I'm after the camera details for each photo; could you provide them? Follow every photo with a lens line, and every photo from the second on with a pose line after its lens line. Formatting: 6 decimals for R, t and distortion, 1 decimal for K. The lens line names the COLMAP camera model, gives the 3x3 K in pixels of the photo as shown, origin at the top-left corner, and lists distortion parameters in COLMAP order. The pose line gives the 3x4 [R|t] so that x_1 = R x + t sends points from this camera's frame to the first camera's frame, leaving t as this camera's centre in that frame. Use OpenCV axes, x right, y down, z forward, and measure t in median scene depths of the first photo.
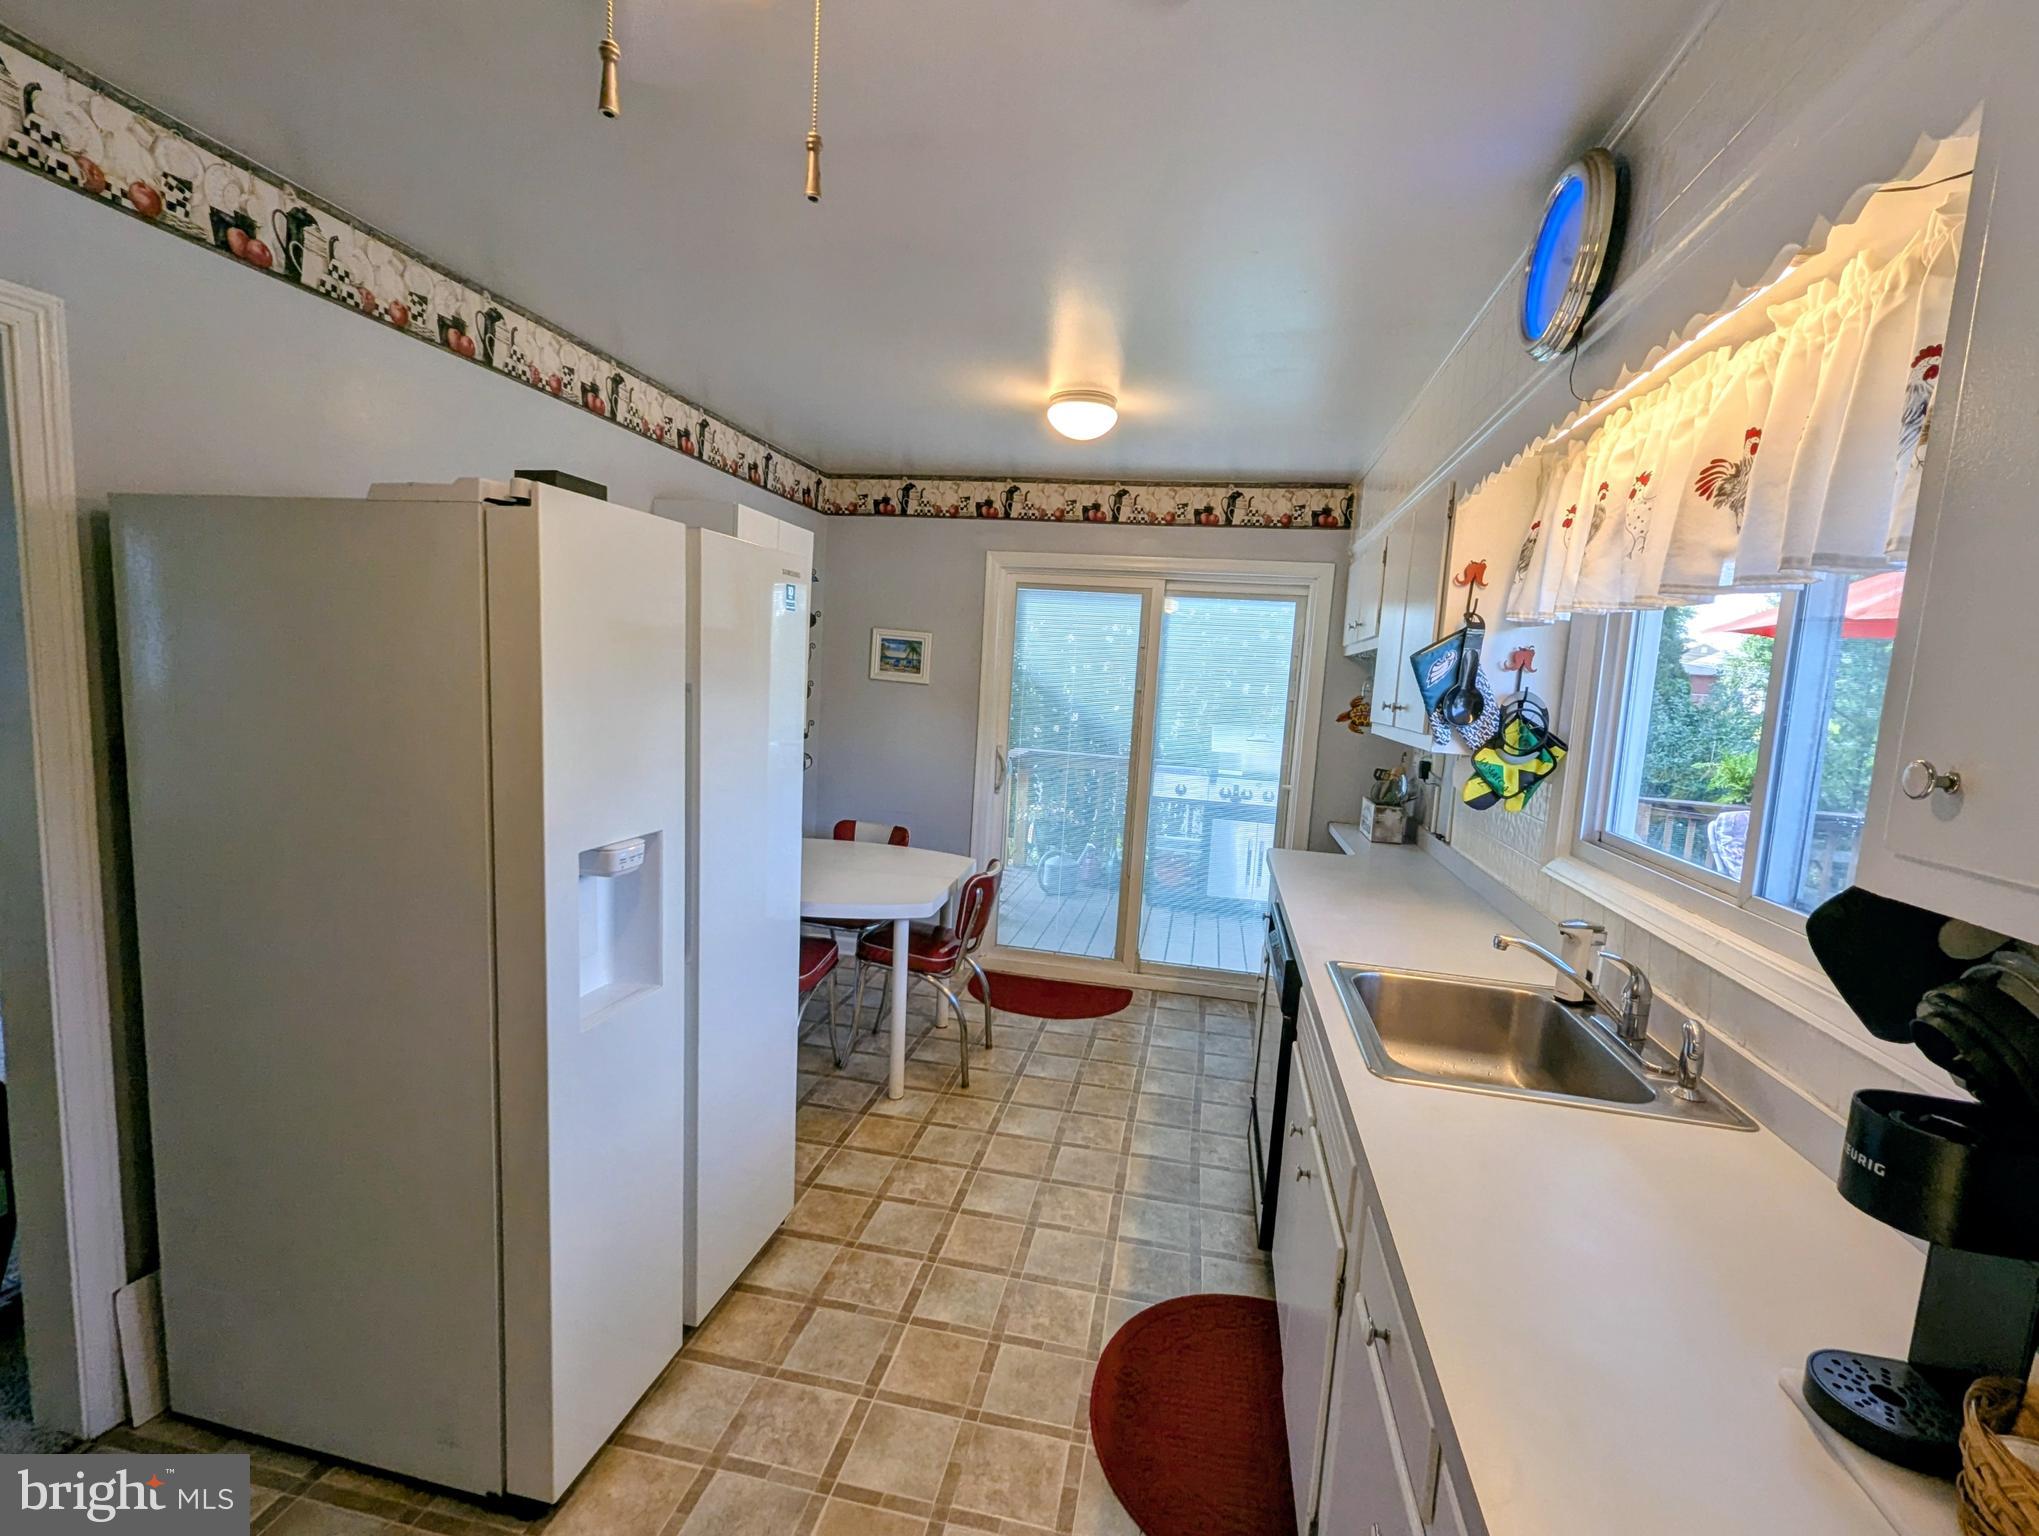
lens RADIAL K [[913.6, 0, 1027.3], [0, 913.6, 776.0], [0, 0, 1]] dist [0.002990, 0.000458]
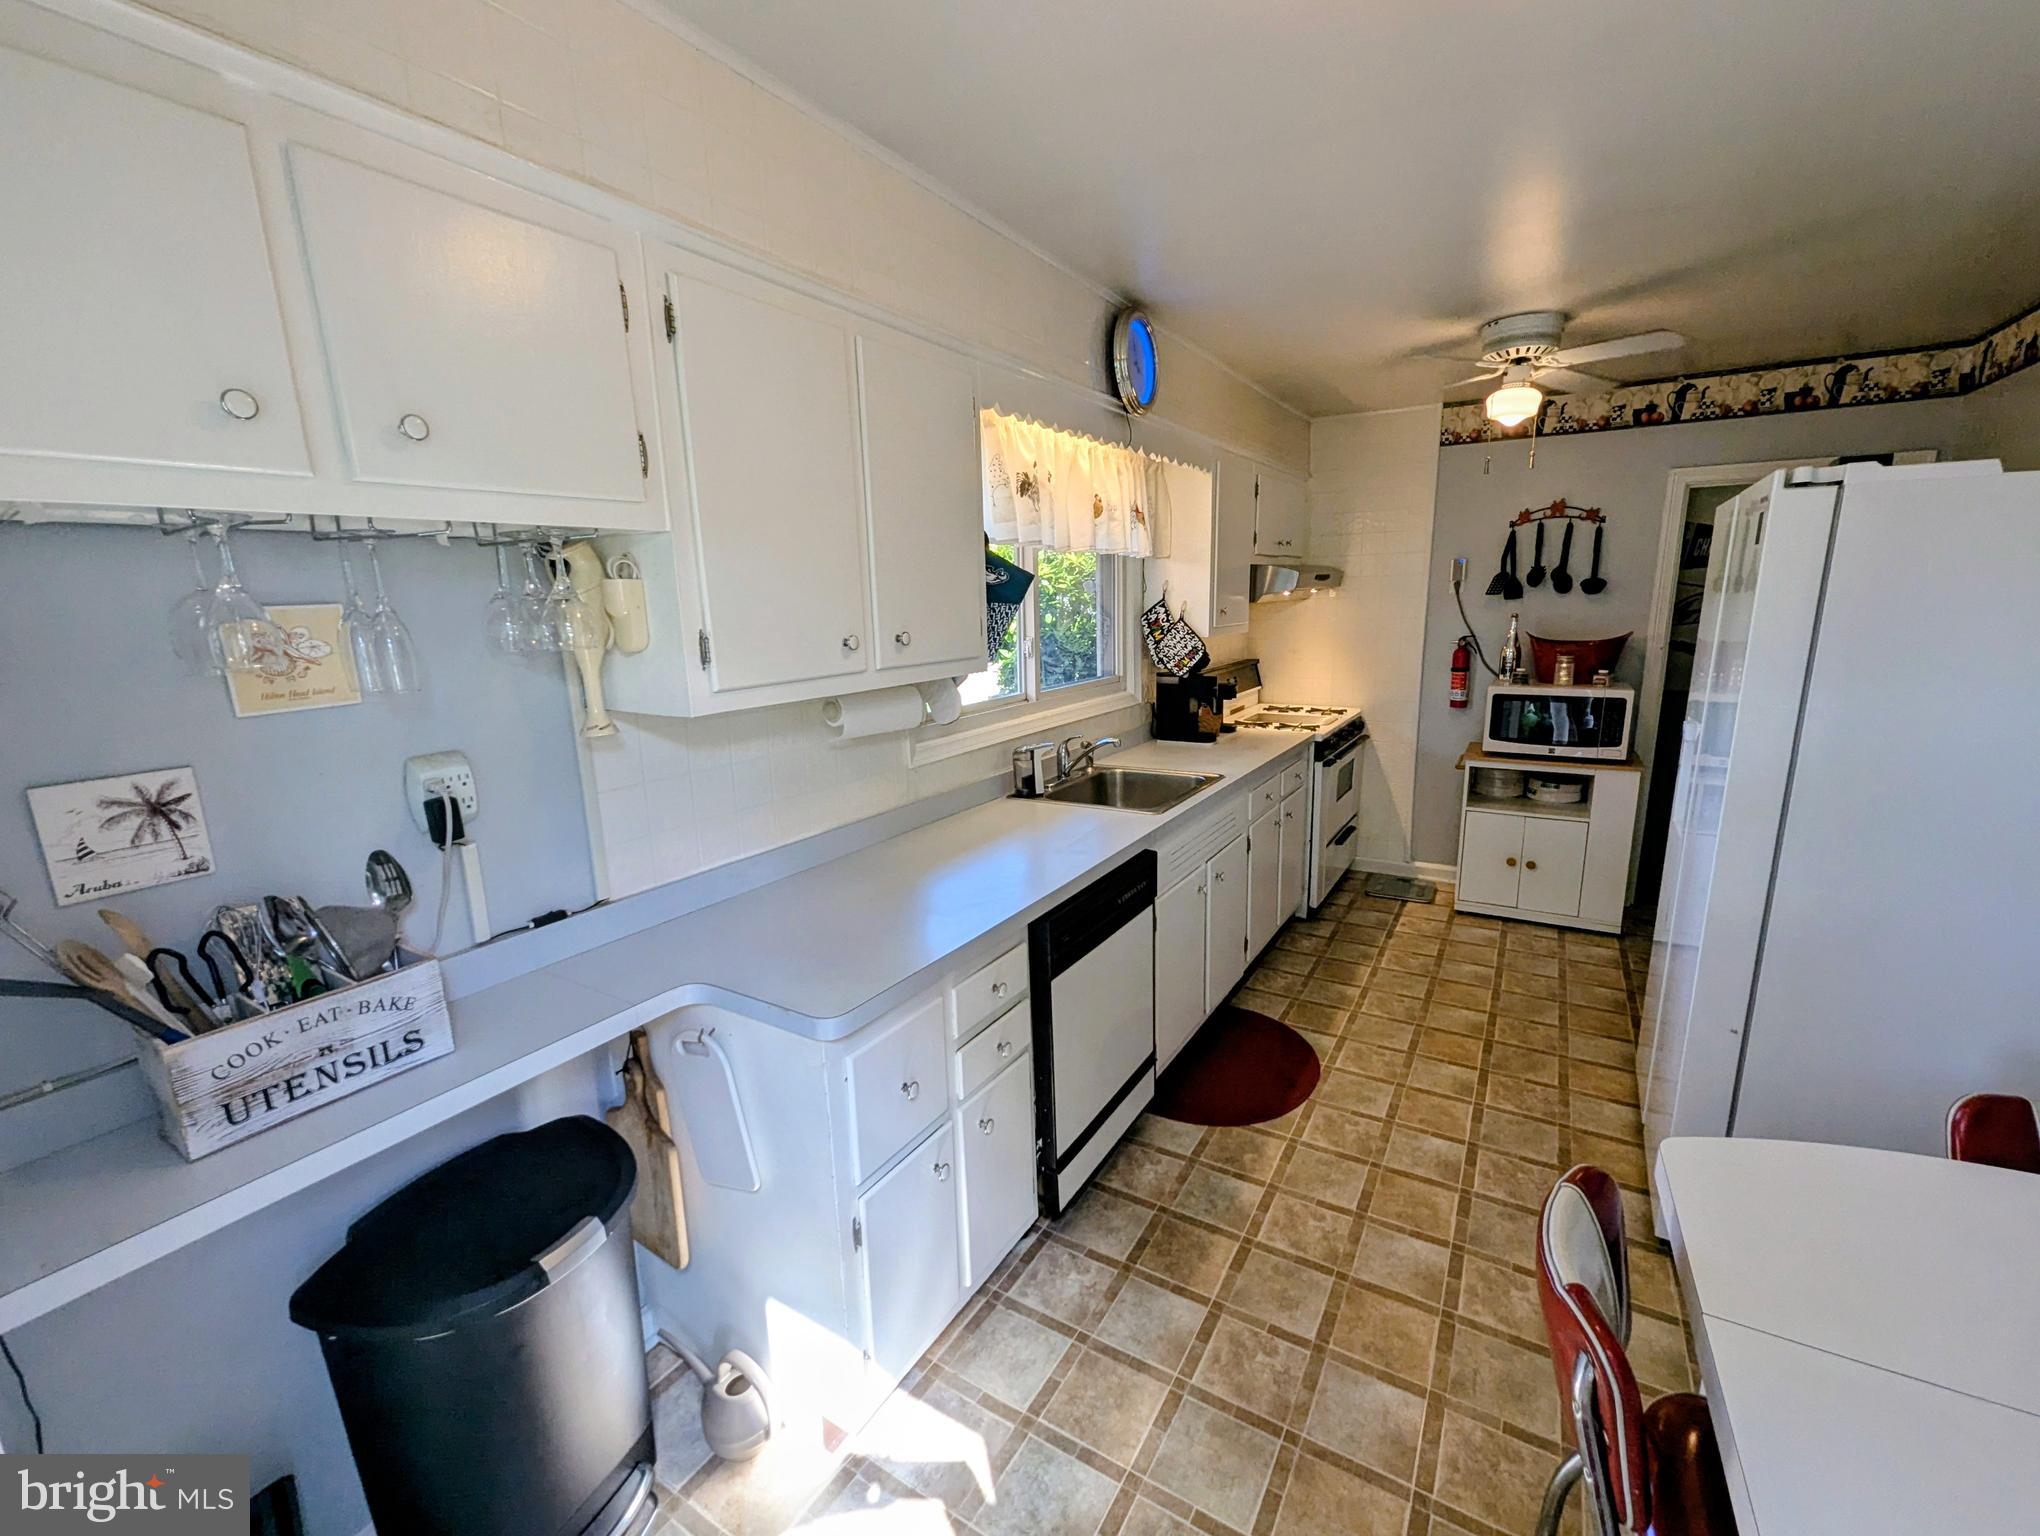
lens RADIAL K [[866.9, 0, 1022.9], [0, 866.9, 776.4], [0, 0, 1]] dist [0.002053, -0.000063]
pose [[-0.937593, -0.109244, 0.330130, 0.053268], [0.004600, 0.945390, 0.325908, -0.135052], [-0.347705, 0.307088, -0.885888, 1.117498]]
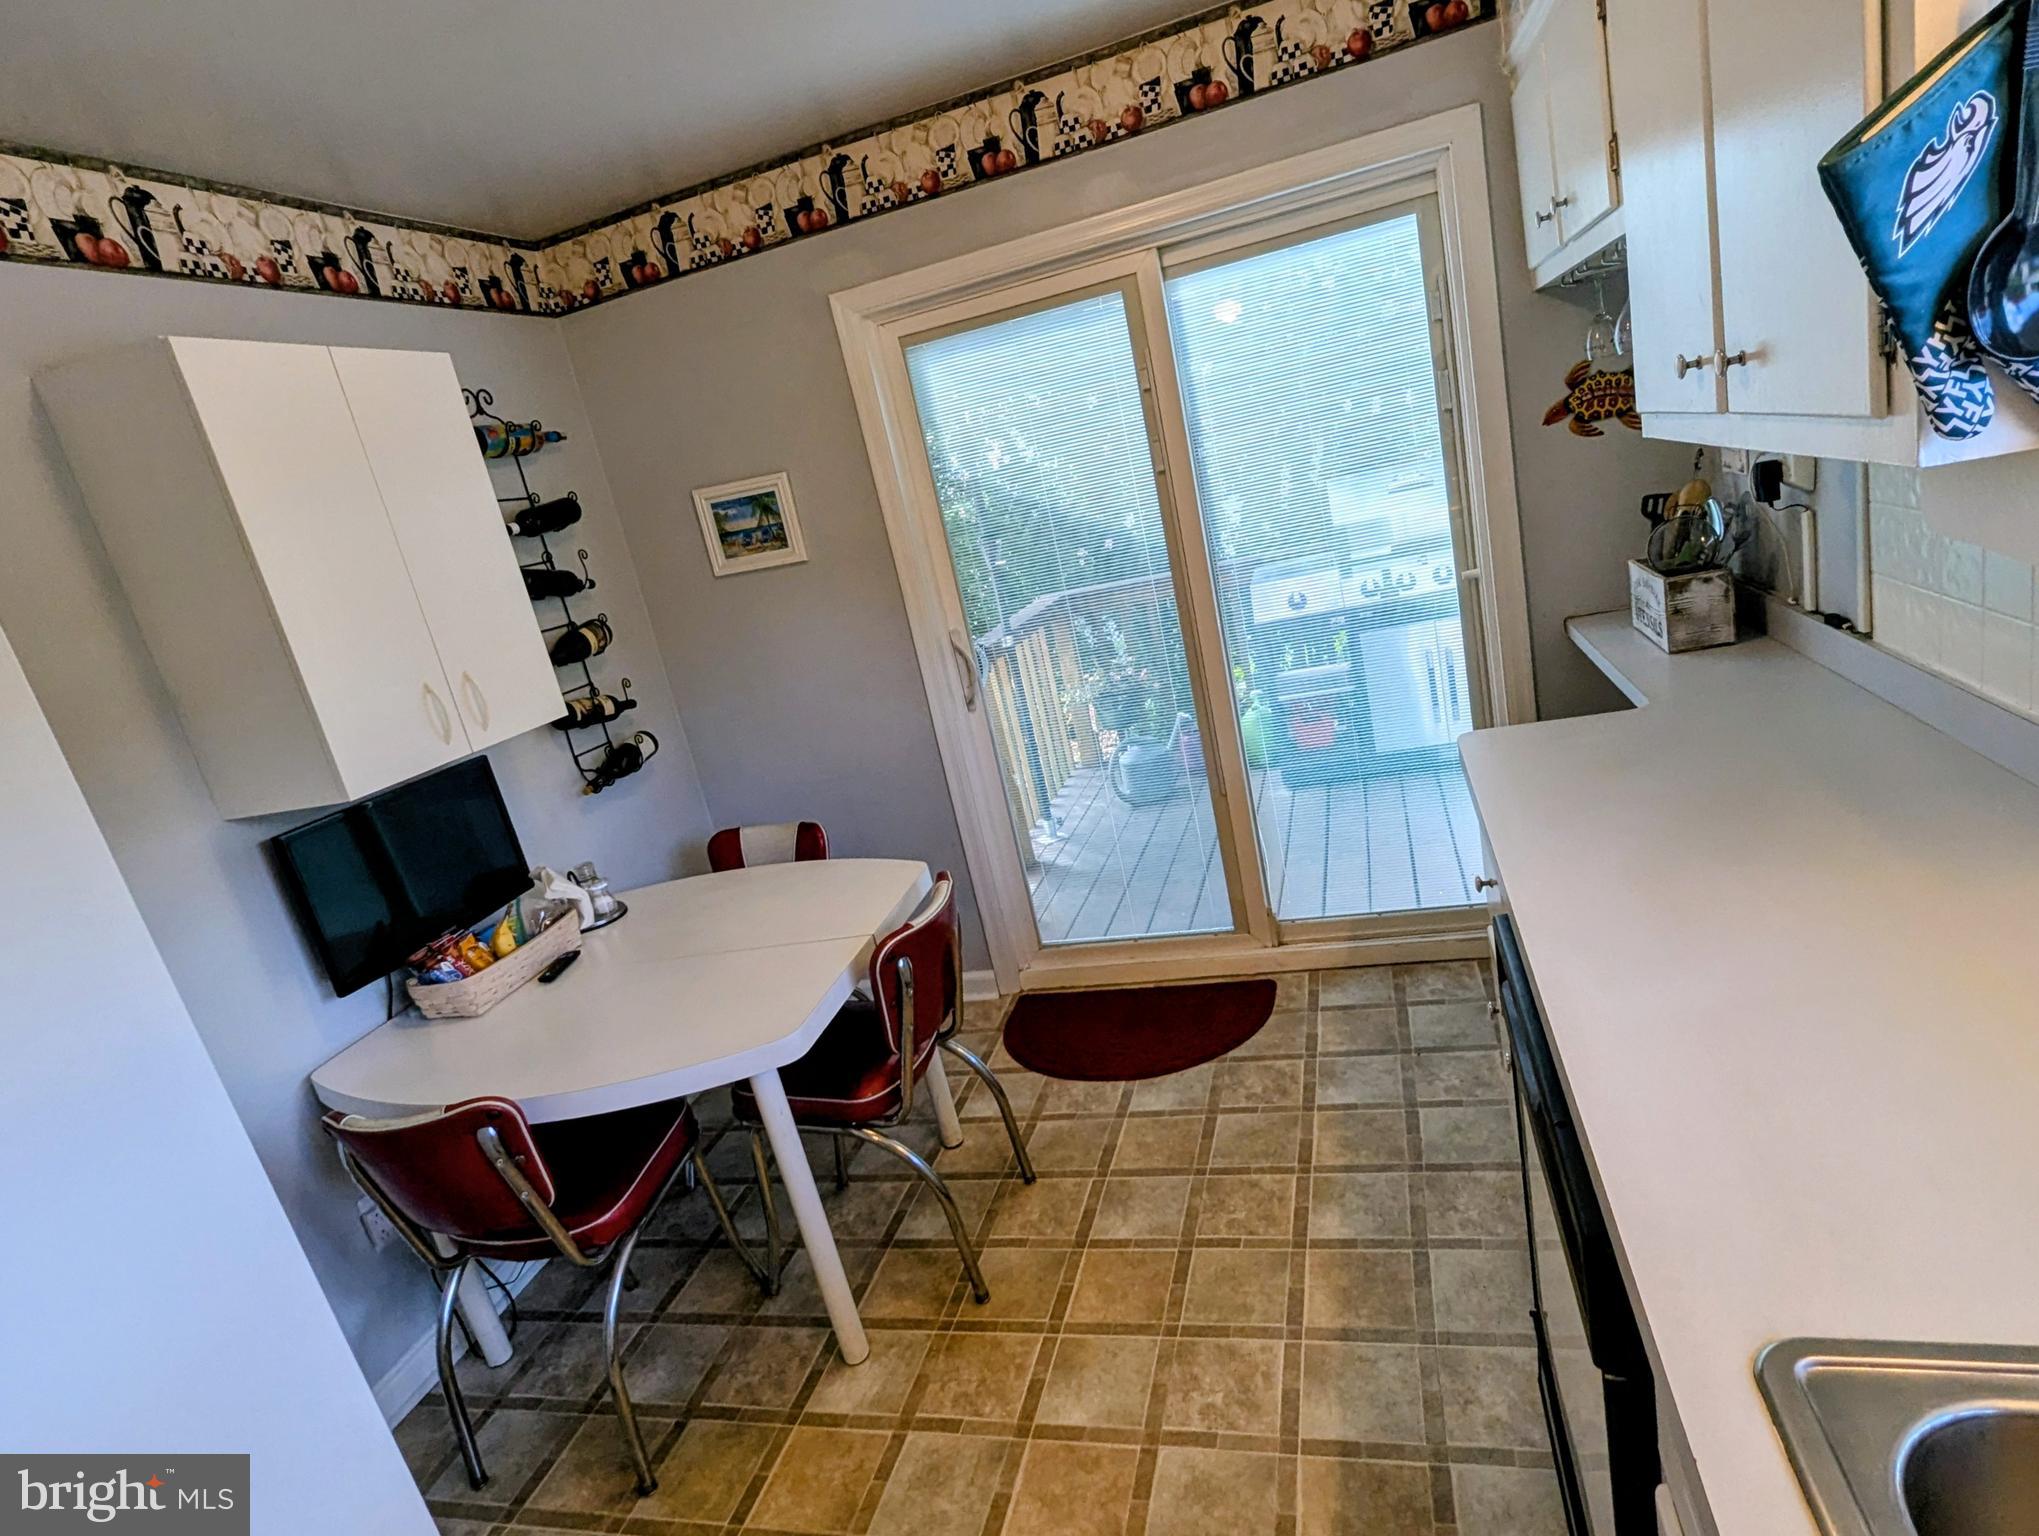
lens RADIAL K [[1103.4, 0, 1027.8], [0, 1103.4, 782.1], [0, 0, 1]] dist [0.000863, -0.000011]
pose [[0.960322, -0.240430, -0.141336, 0.104936], [0.260201, 0.954795, 0.143739, -0.034798], [0.100388, -0.174811, 0.979471, 0.347356]]
